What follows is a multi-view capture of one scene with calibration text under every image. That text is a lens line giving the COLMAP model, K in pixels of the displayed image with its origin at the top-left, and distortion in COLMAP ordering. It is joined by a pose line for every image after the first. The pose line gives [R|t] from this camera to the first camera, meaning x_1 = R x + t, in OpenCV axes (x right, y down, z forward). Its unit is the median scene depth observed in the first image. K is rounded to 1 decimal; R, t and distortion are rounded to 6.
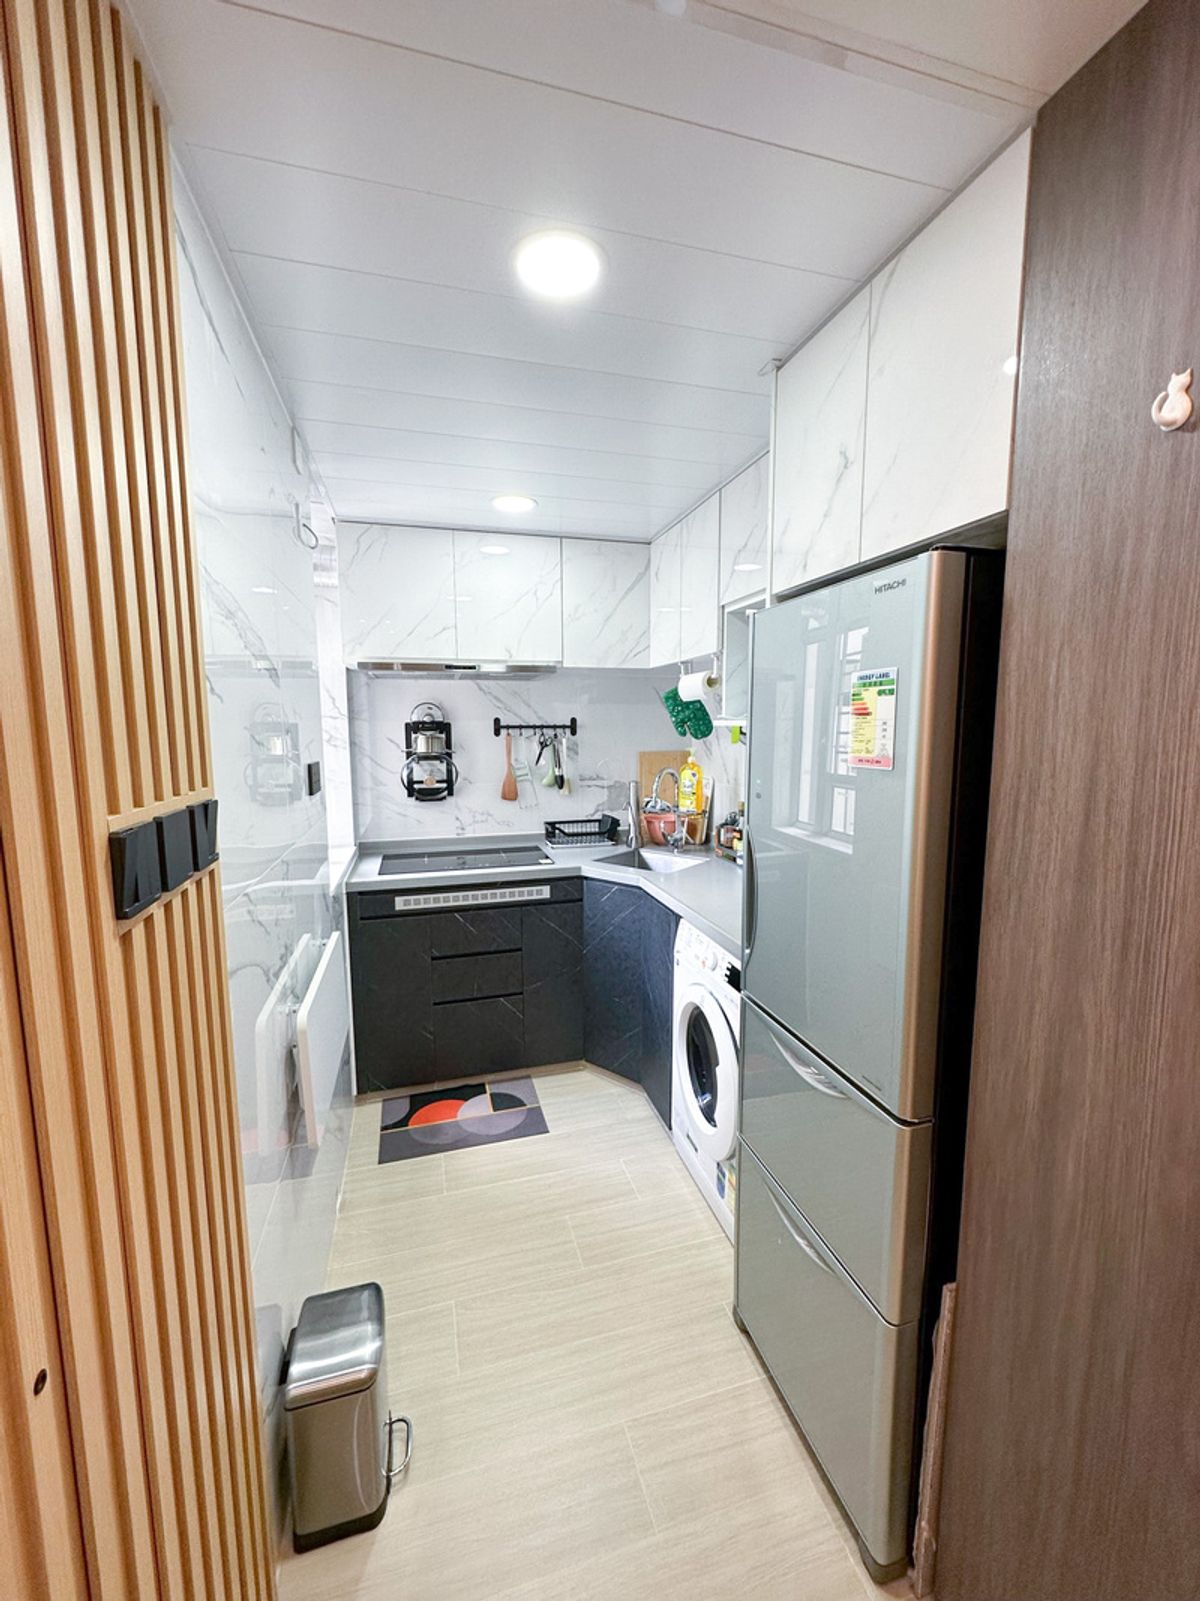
lens RADIAL K [[639.6, 0, 600.0], [0, 639.6, 800.5], [0, 0, 1]] dist [-0.001295, 0.000393]
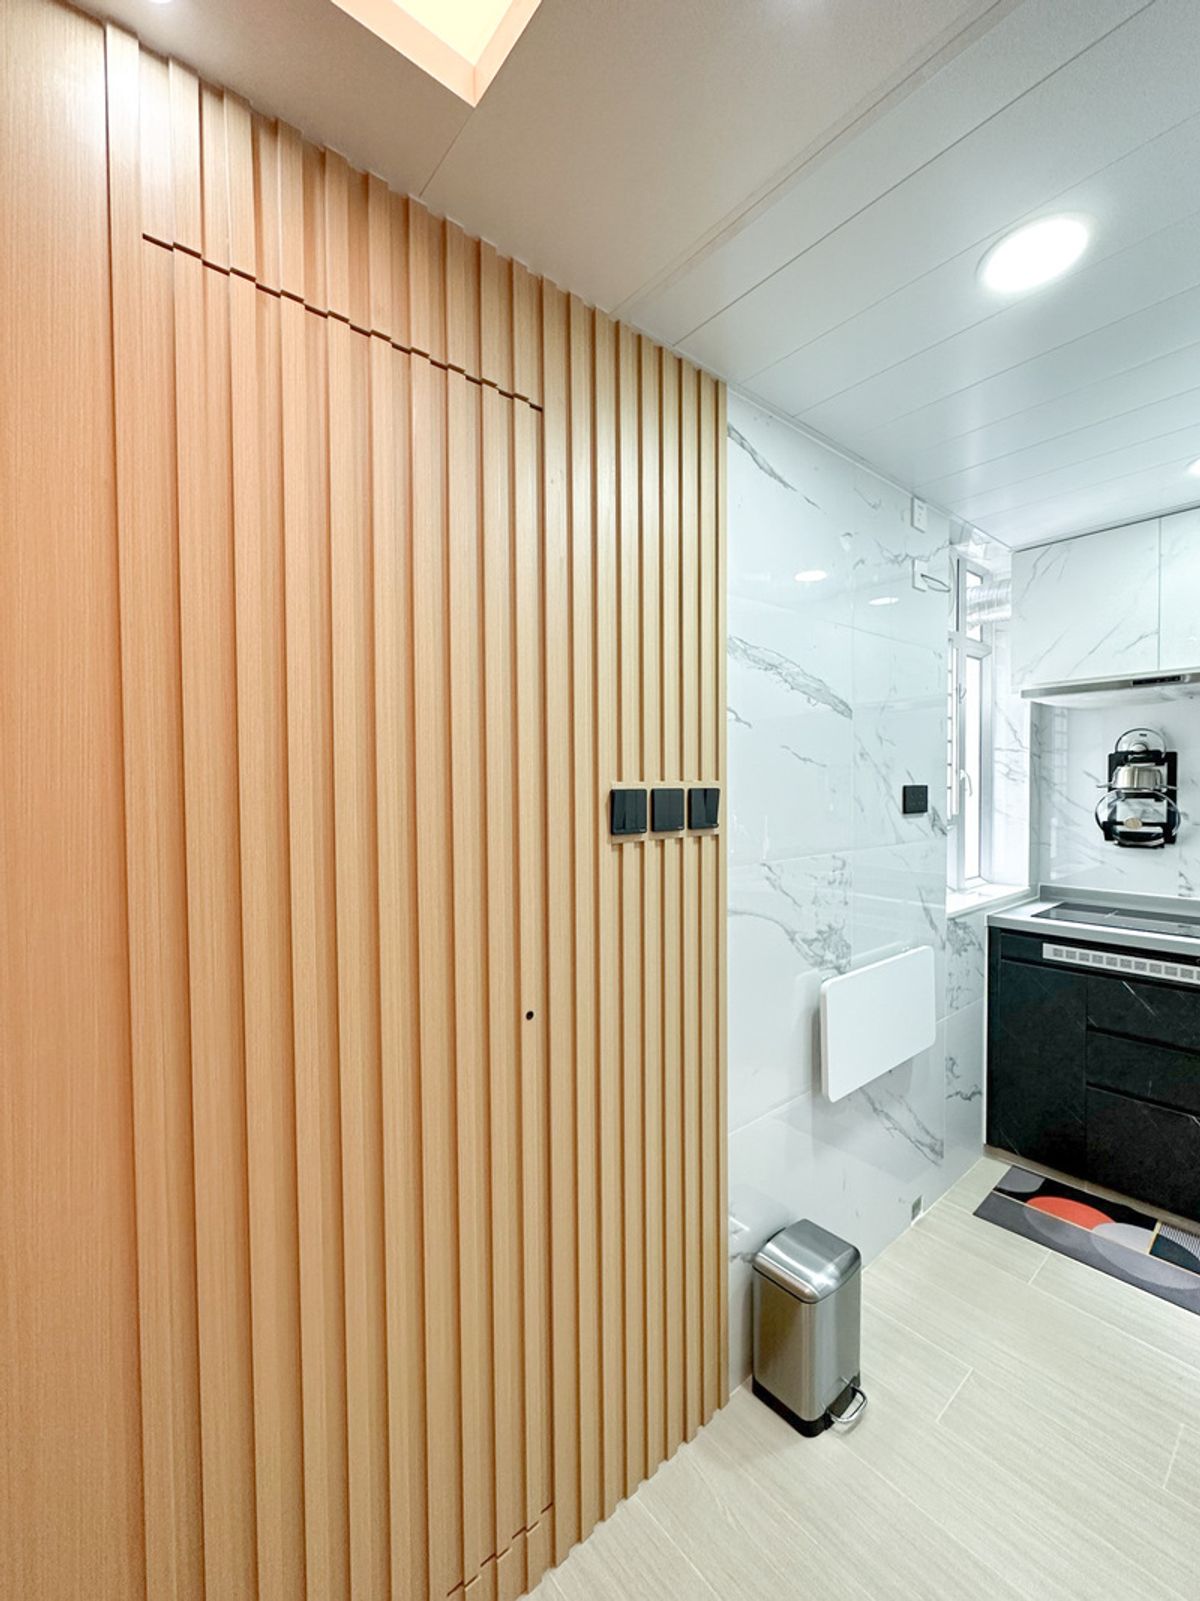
lens RADIAL K [[654.2, 0, 600.0], [0, 654.2, 800.5], [0, 0, 1]] dist [0.002005, 0.000237]
pose [[0.409203, 0.023897, -0.912130, 0.243396], [-0.101246, 0.994673, -0.019362, 0.029574], [0.906809, 0.100272, 0.409443, 0.032852]]
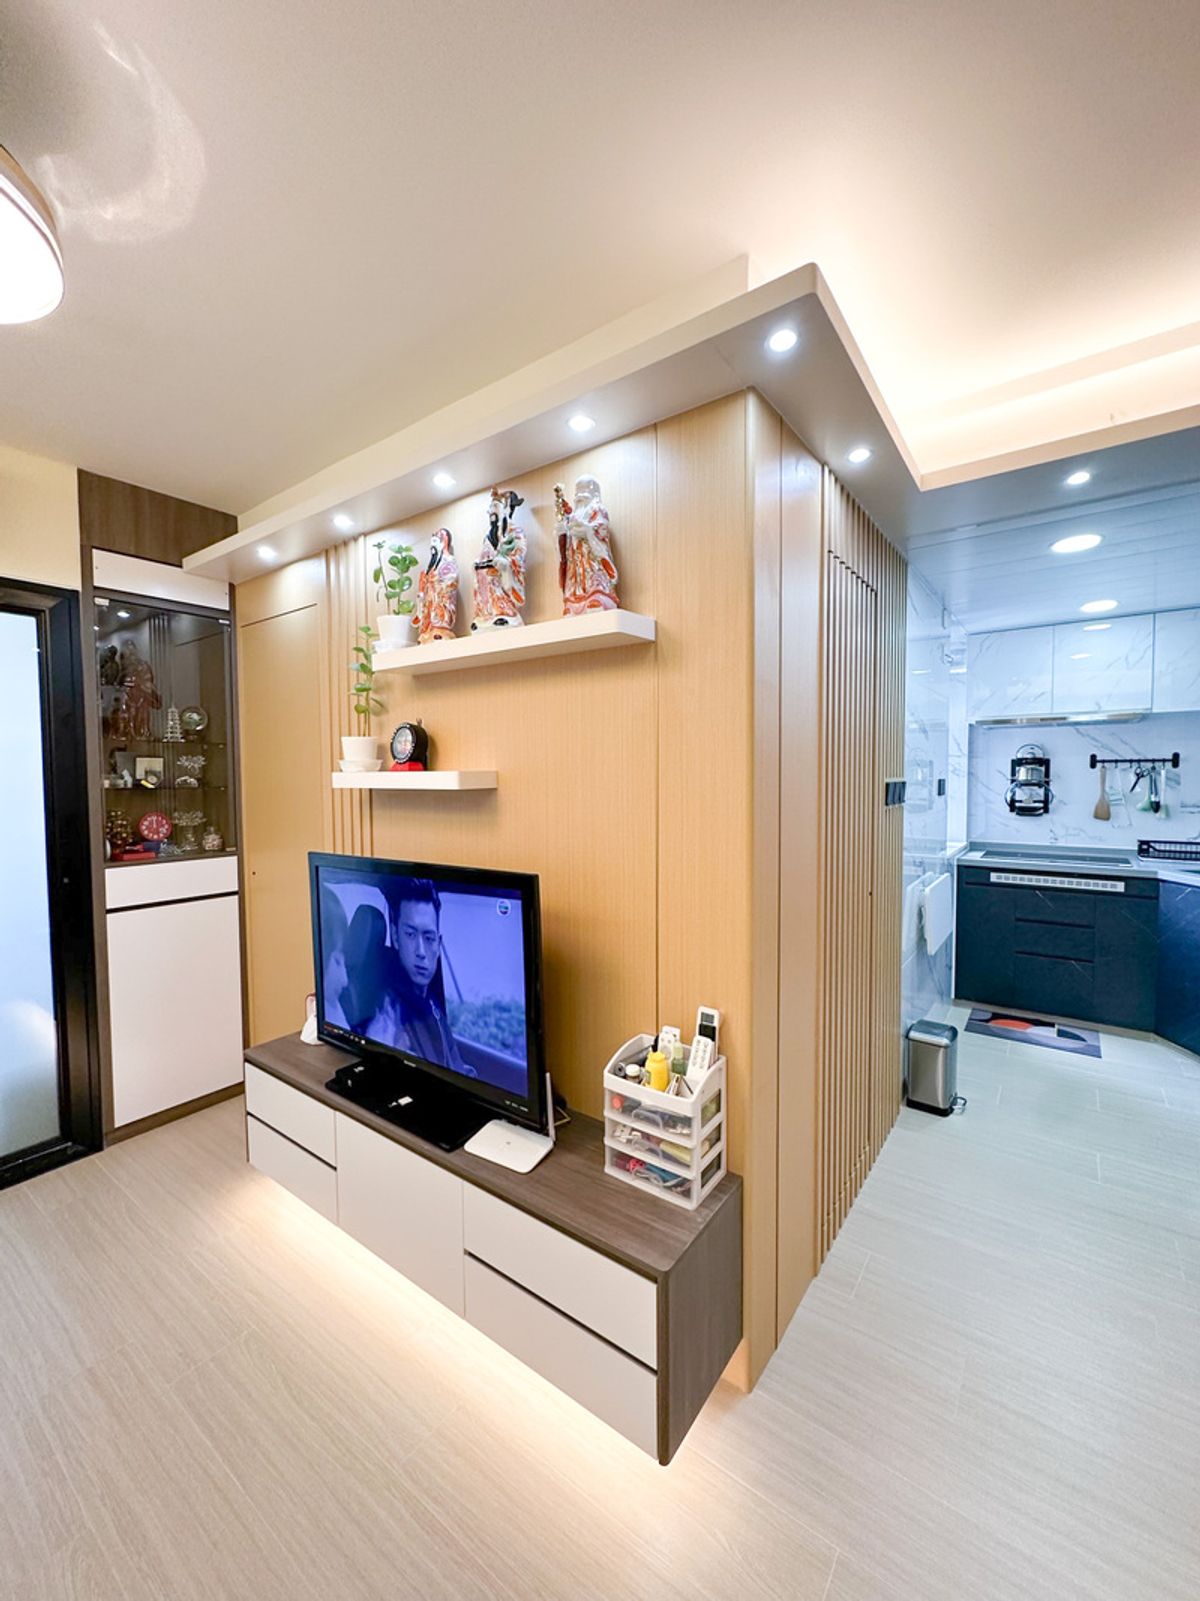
lens RADIAL K [[639.6, 0, 600.0], [0, 639.6, 800.5], [0, 0, 1]] dist [-0.001295, 0.000393]
pose [[0.612657, 0.033828, -0.789624, 0.281791], [-0.089839, 0.995589, -0.027053, 0.097834], [0.785226, 0.087513, 0.612994, -0.624820]]
